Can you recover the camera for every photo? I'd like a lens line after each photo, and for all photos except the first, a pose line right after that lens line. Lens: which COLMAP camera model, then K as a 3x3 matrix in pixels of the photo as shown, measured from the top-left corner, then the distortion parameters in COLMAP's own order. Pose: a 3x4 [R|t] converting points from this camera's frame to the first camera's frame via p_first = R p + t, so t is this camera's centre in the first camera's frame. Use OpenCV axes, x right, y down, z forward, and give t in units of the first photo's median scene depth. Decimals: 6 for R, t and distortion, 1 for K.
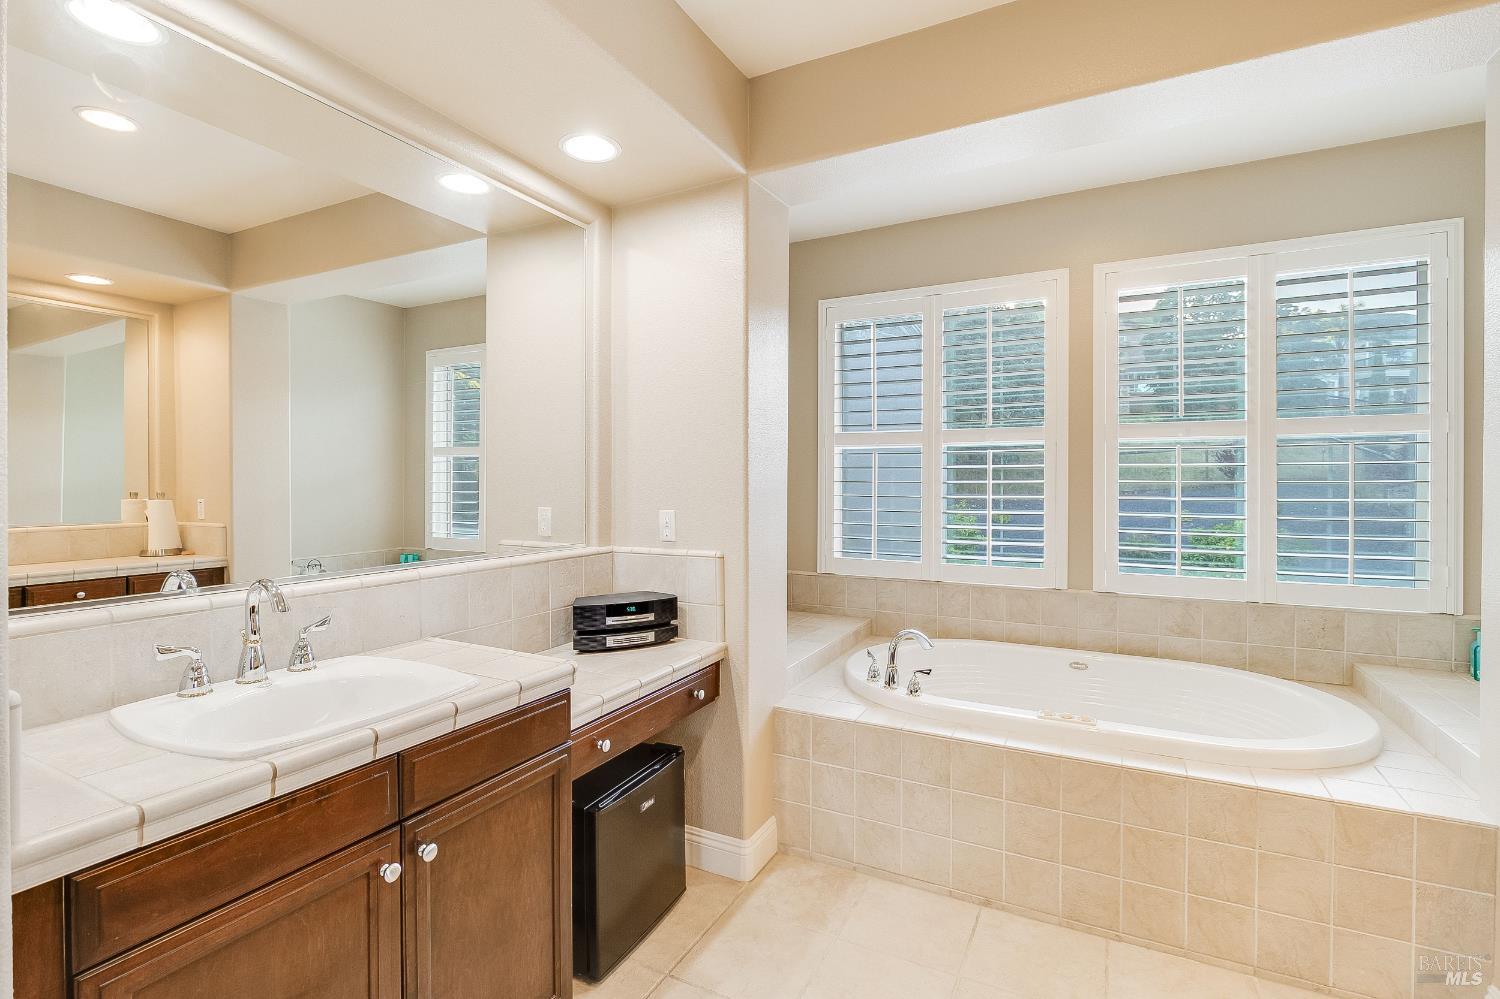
lens RADIAL K [[699.4, 0, 755.3], [0, 699.4, 488.8], [0, 0, 1]] dist [-0.004820, -0.000669]
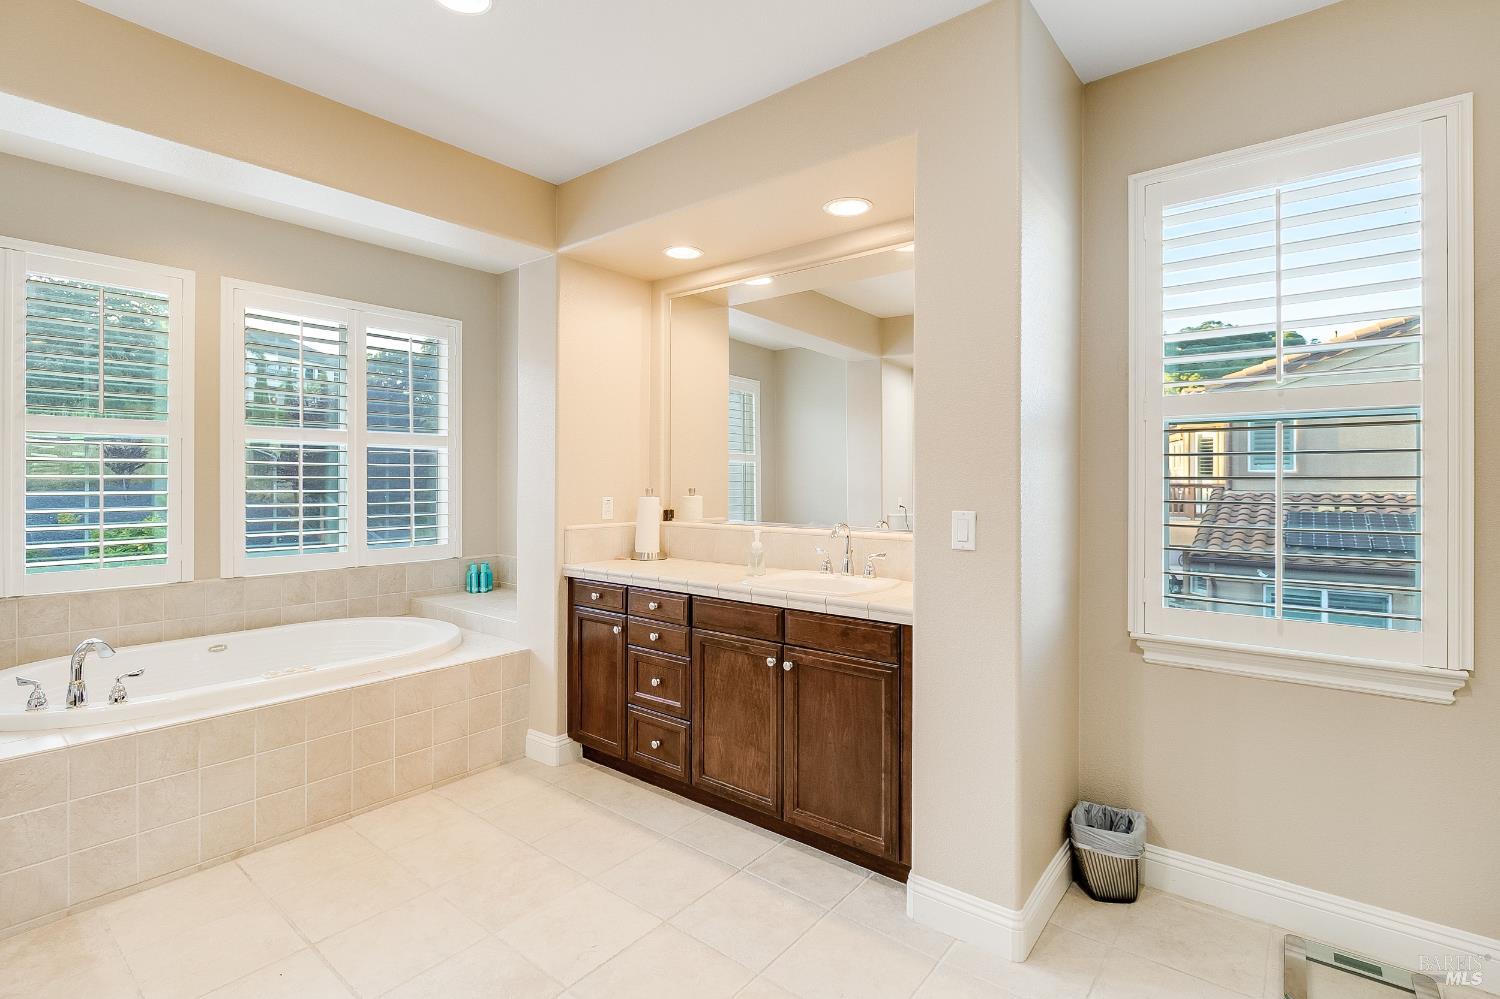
lens RADIAL K [[718.3, 0, 755.3], [0, 718.3, 478.8], [0, 0, 1]] dist [0.000916, -0.000932]
pose [[0.195575, -0.000628, 0.980689, -0.516395], [0.005834, 0.999983, -0.000523, -0.002129], [-0.980671, 0.005823, 0.195575, -0.032484]]
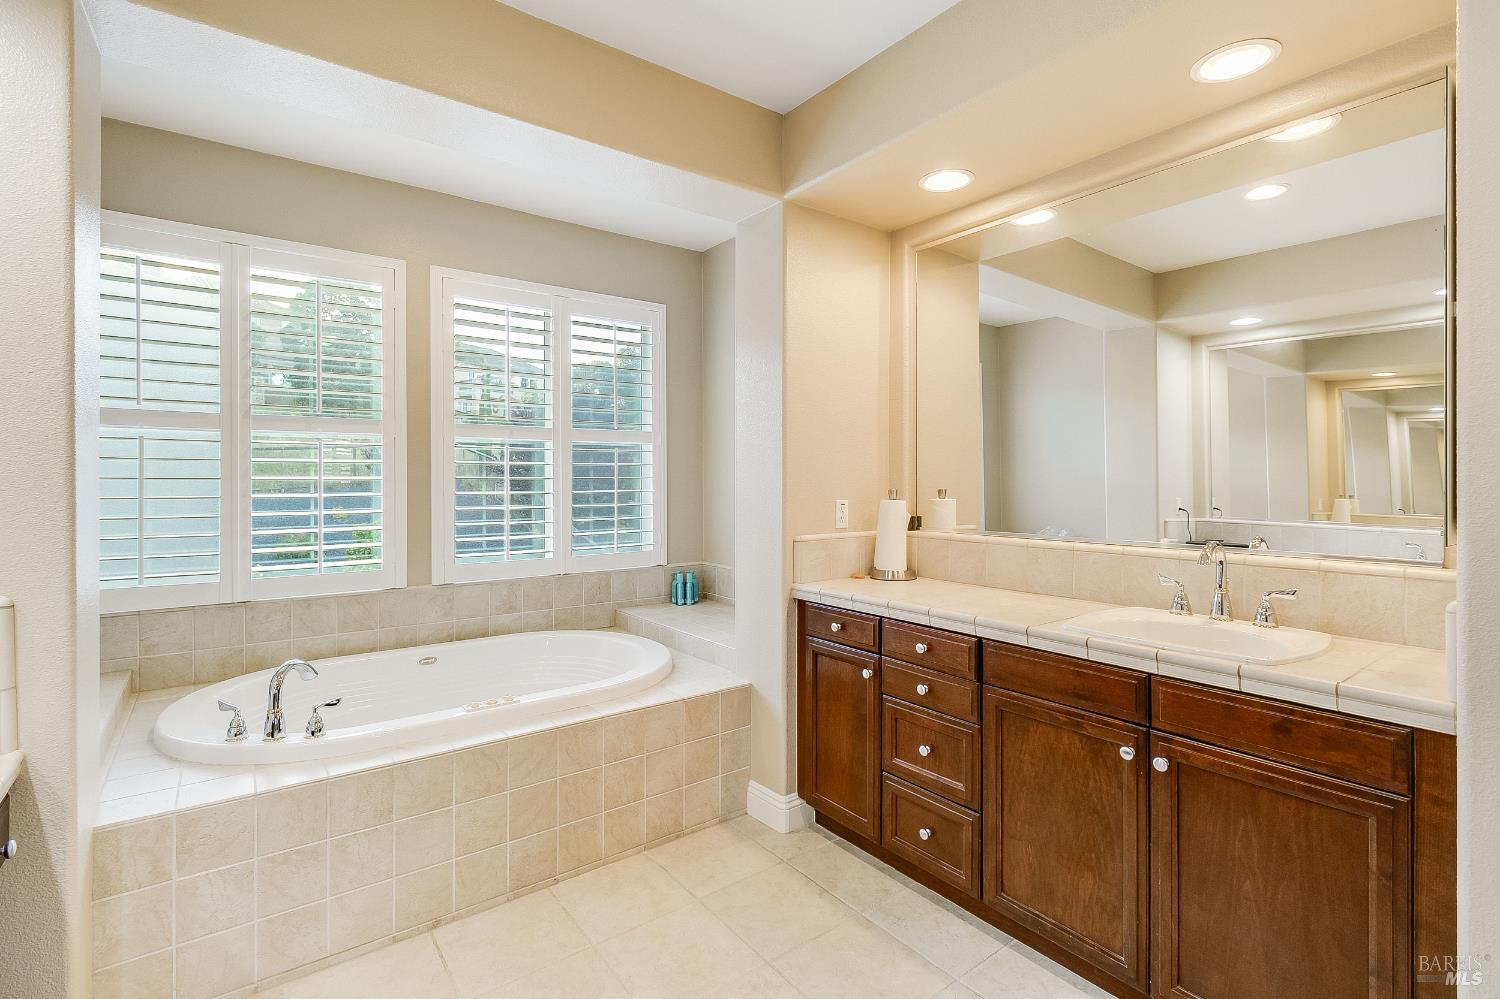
lens RADIAL K [[702.3, 0, 745.6], [0, 702.3, 478.4], [0, 0, 1]] dist [0.009520, -0.000069]
pose [[0.433614, -0.002014, 0.901097, -0.281777], [0.009888, 0.999948, -0.002524, -0.002371], [-0.901045, 0.010005, 0.433611, 0.164720]]
